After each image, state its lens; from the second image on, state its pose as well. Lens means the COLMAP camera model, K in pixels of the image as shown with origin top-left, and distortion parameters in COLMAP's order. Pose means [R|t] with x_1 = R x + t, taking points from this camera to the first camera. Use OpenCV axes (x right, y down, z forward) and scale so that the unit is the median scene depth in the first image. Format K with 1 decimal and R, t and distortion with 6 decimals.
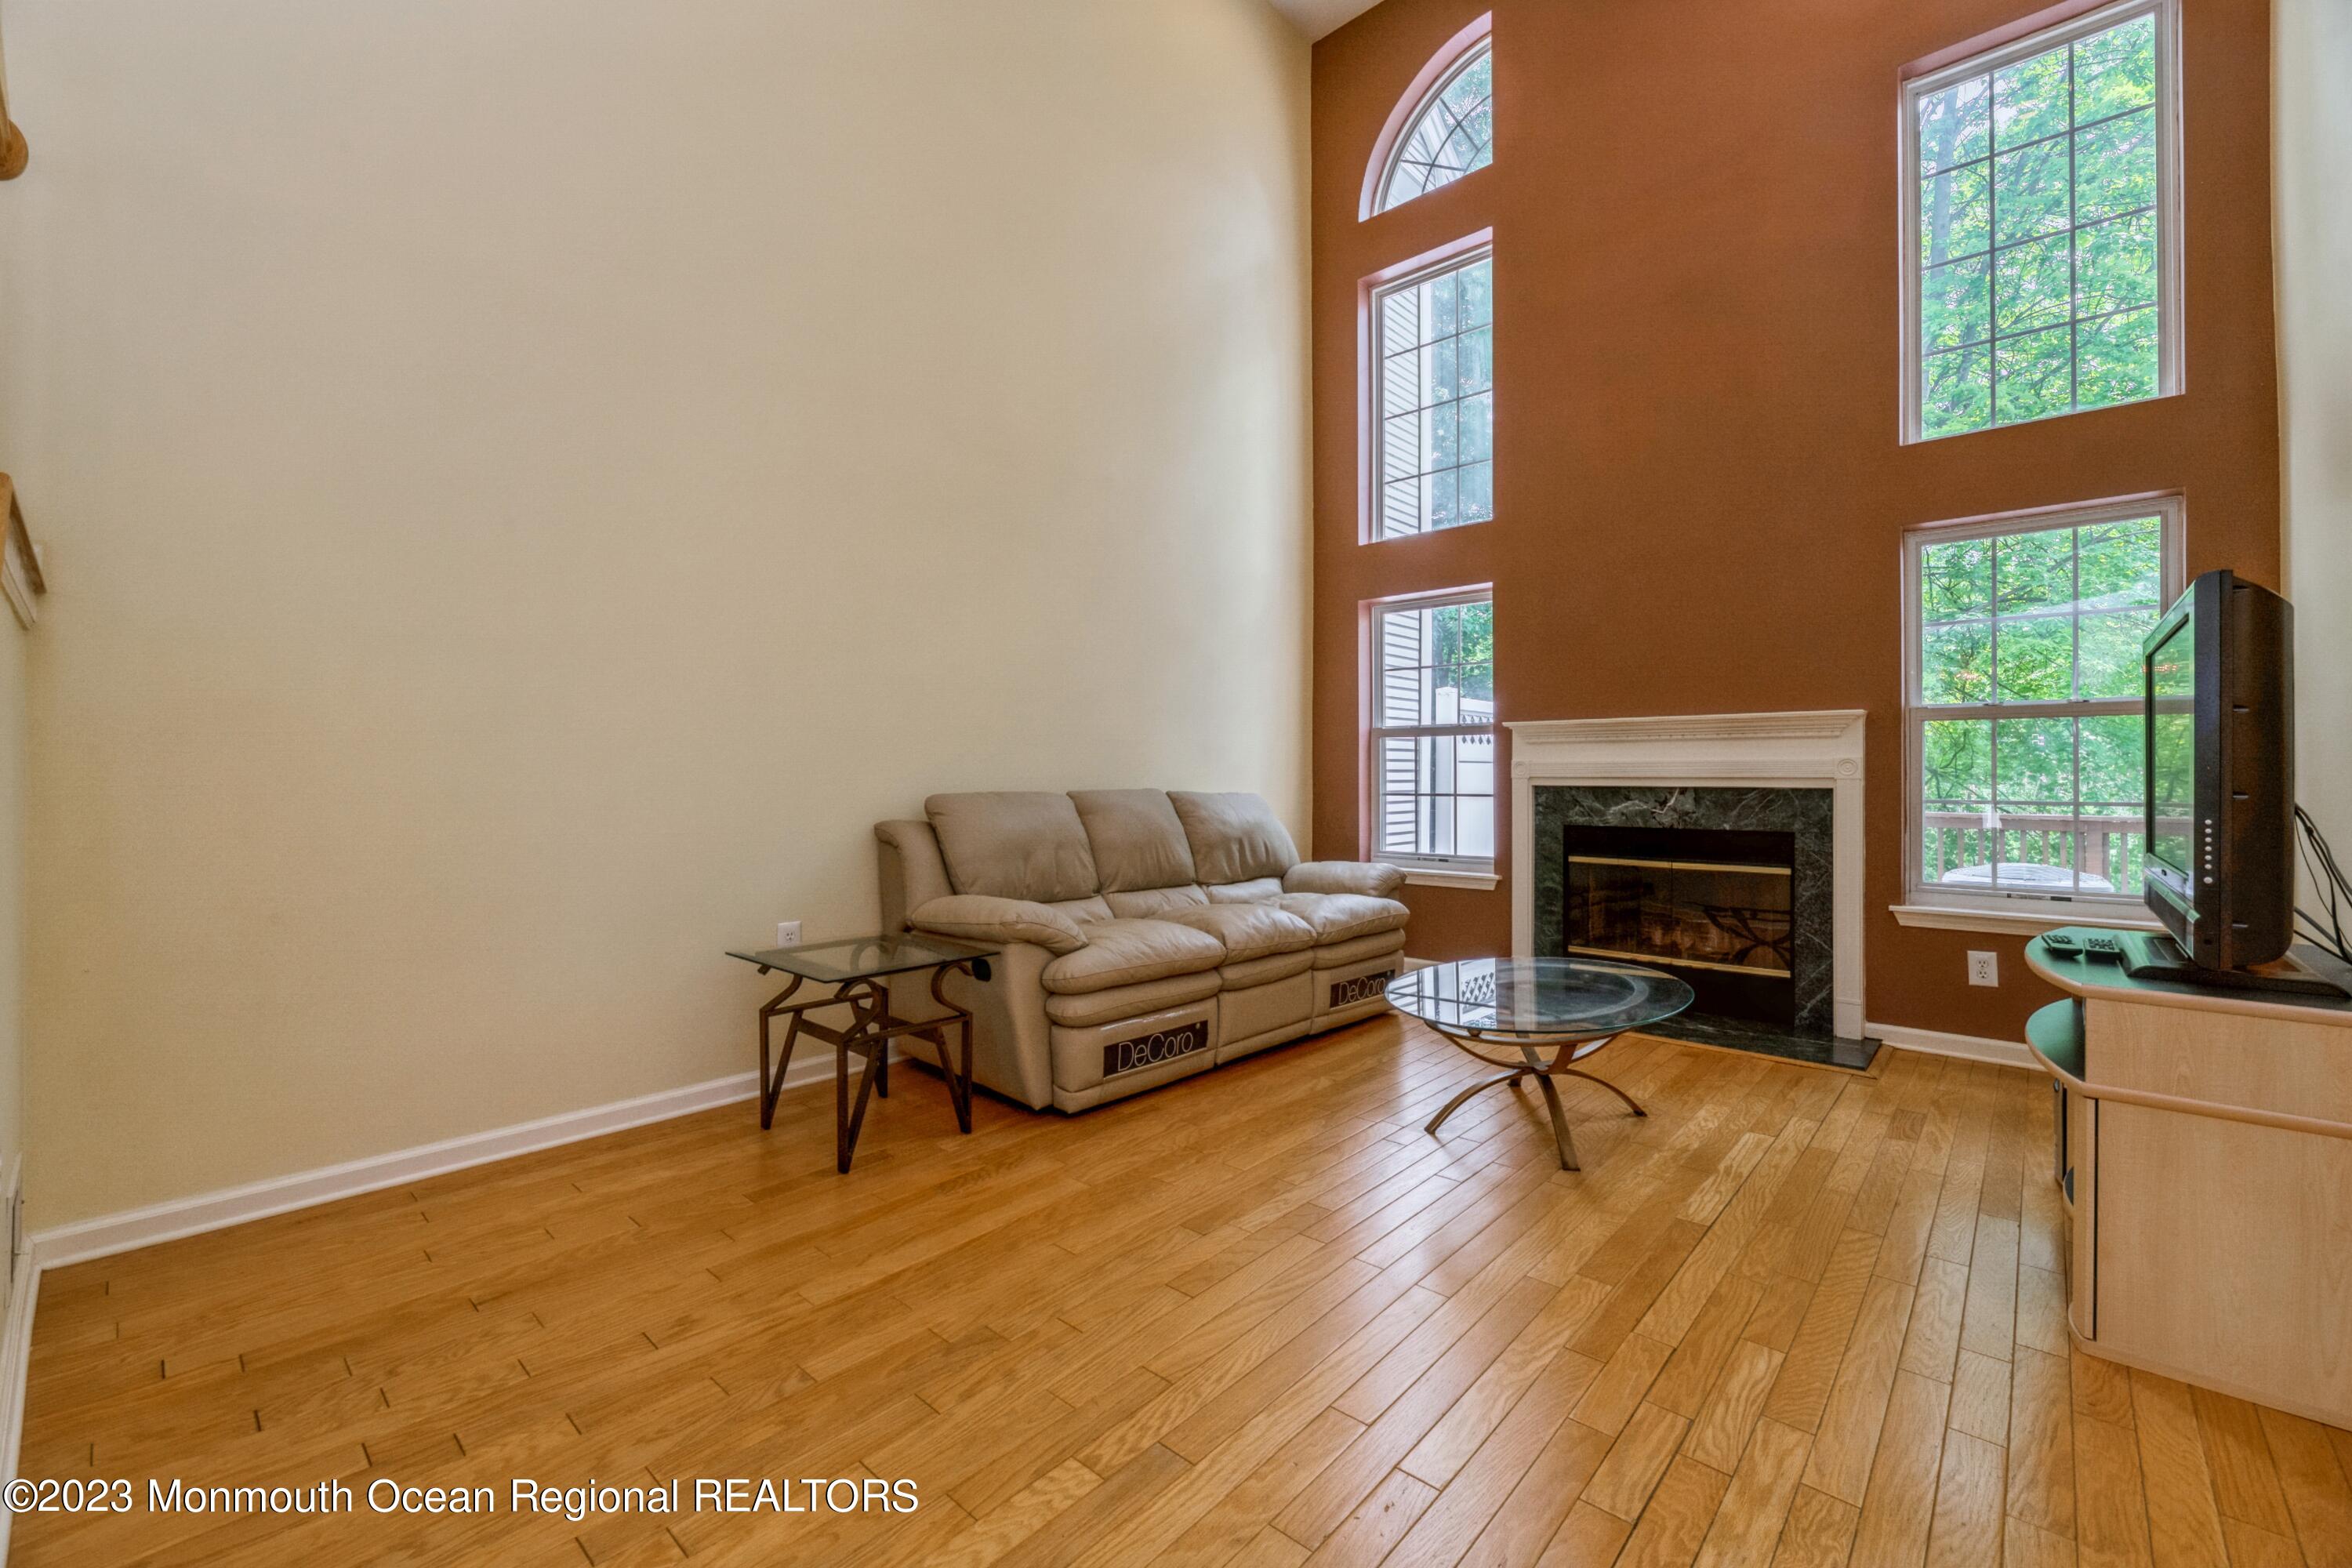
lens RADIAL K [[962.0, 0, 1187.7], [0, 962.0, 786.5], [0, 0, 1]] dist [-0.001668, -0.000226]
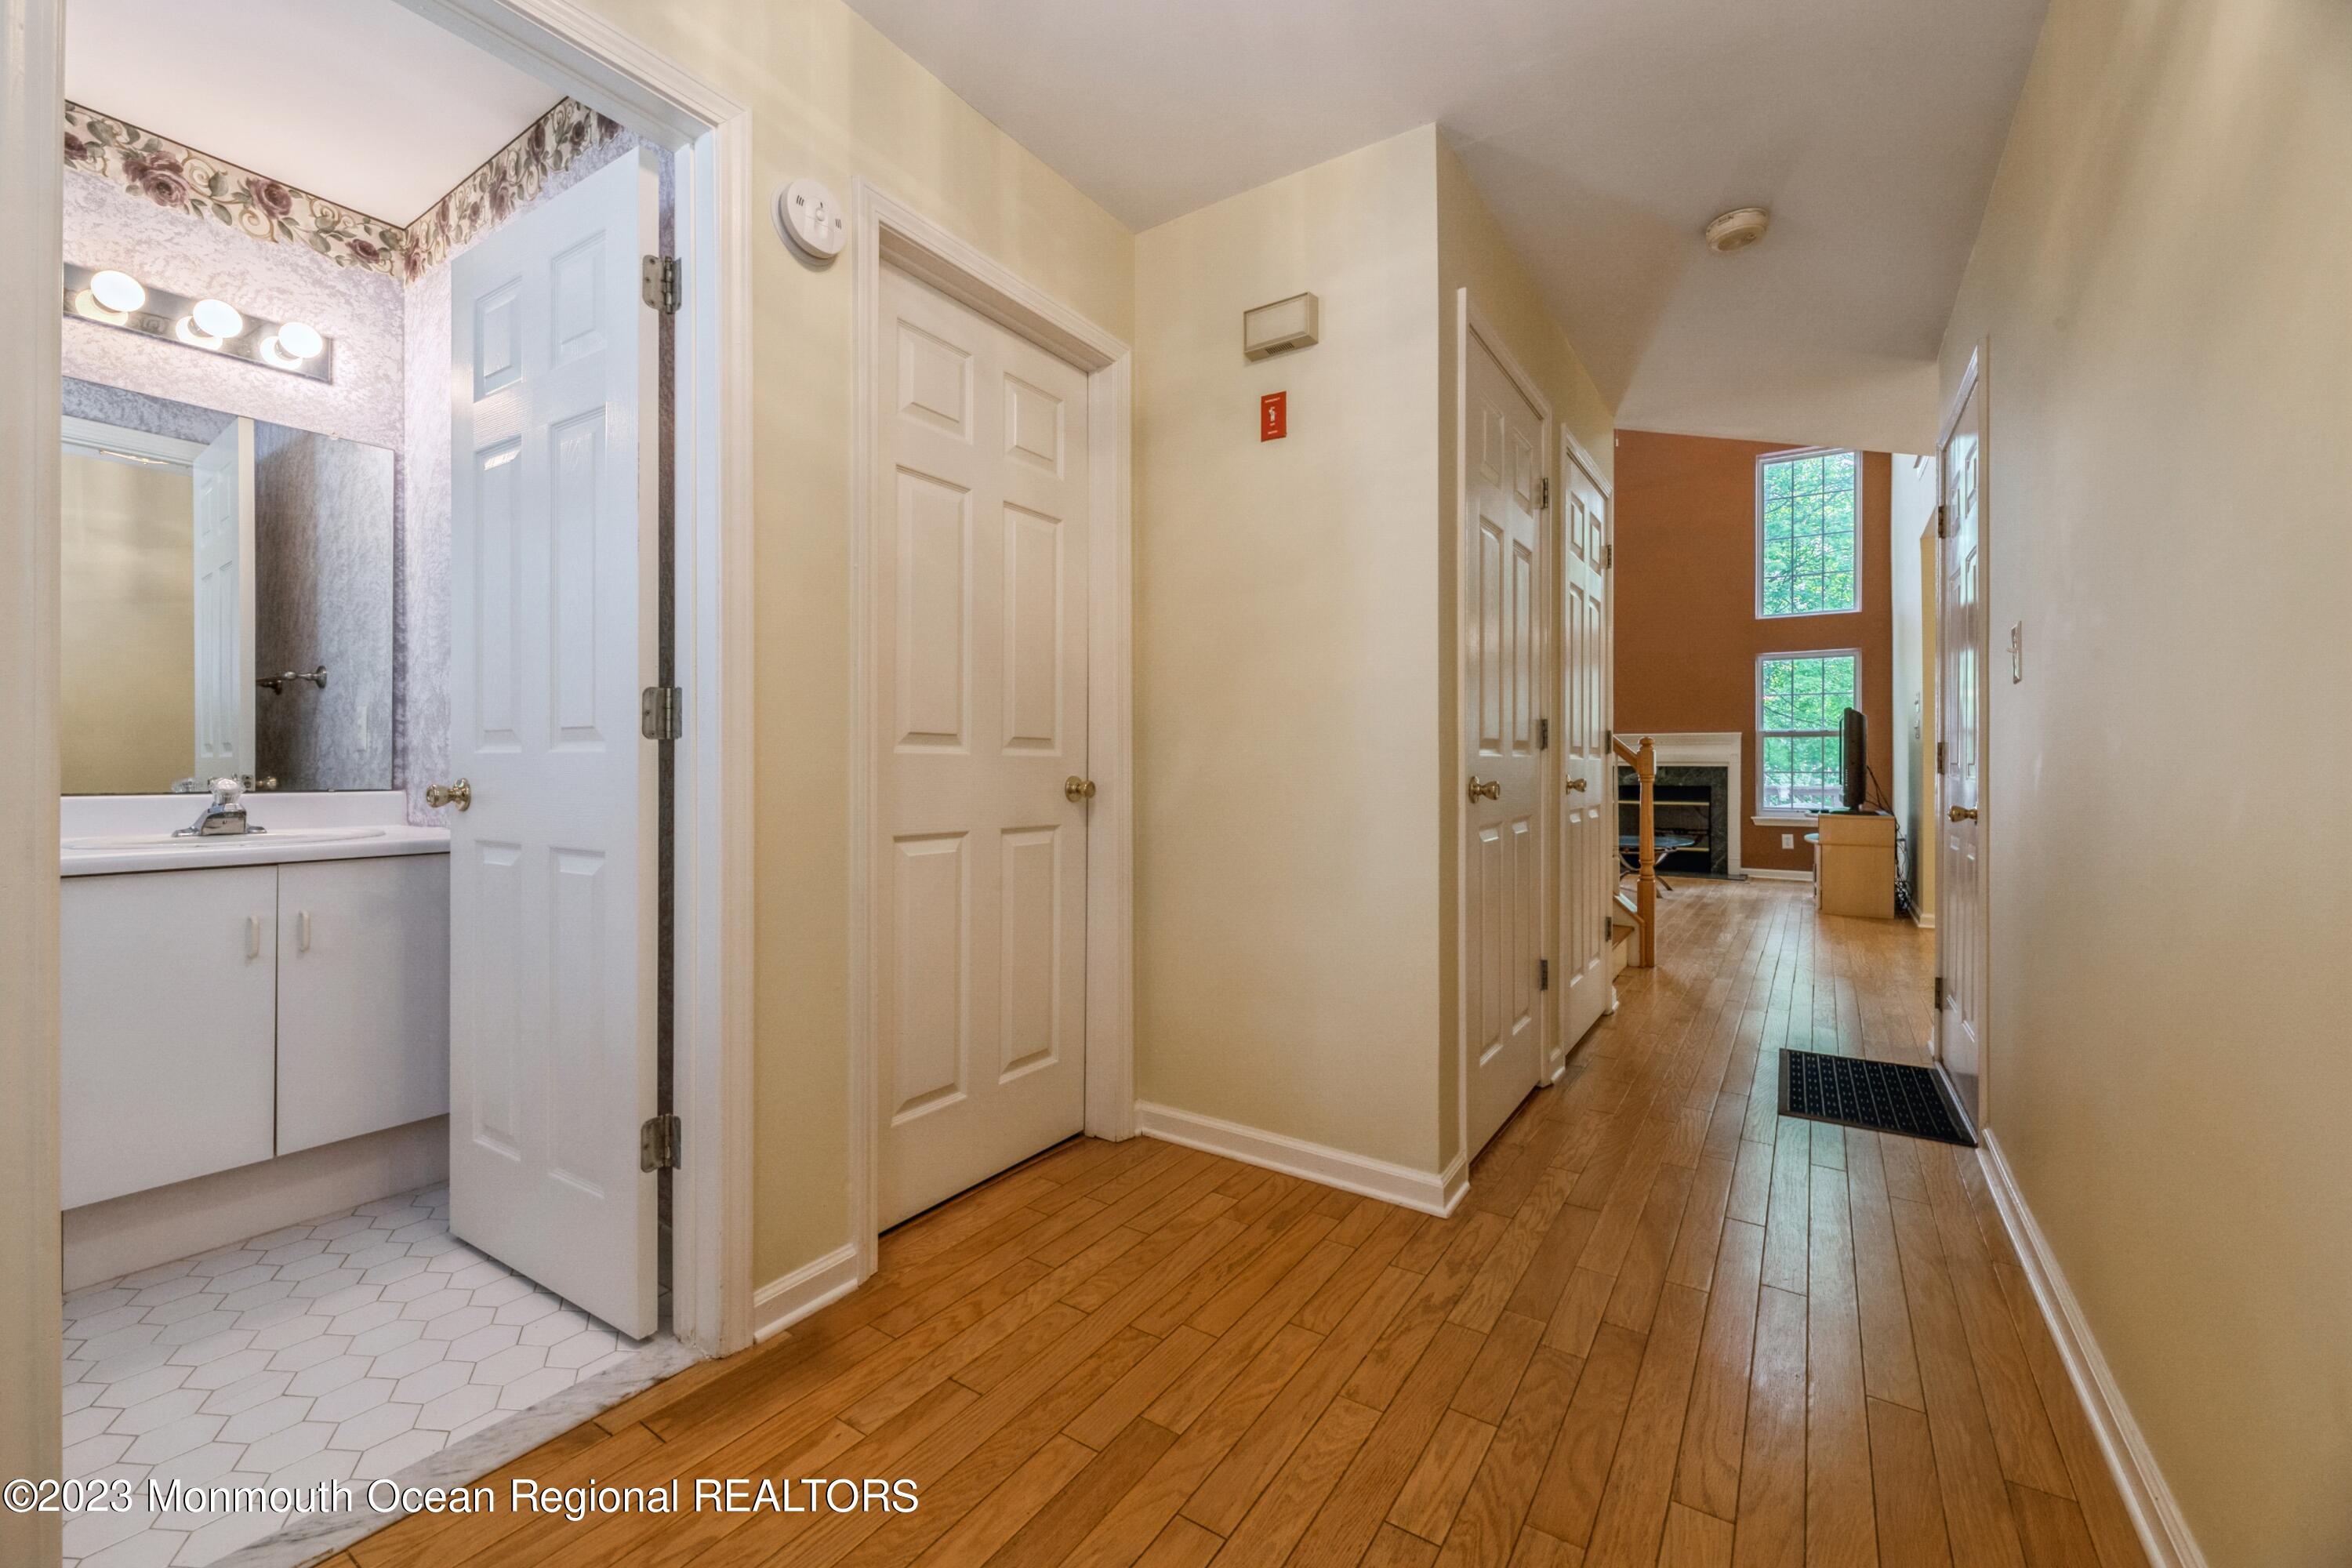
lens RADIAL K [[962.0, 0, 1164.9], [0, 962.0, 777.1], [0, 0, 1]] dist [-0.001668, -0.000226]
pose [[0.997146, 0.005137, 0.075323, -0.867268], [-0.004876, 0.999981, -0.003644, 0.043537], [-0.075340, 0.003267, 0.997153, -1.224721]]
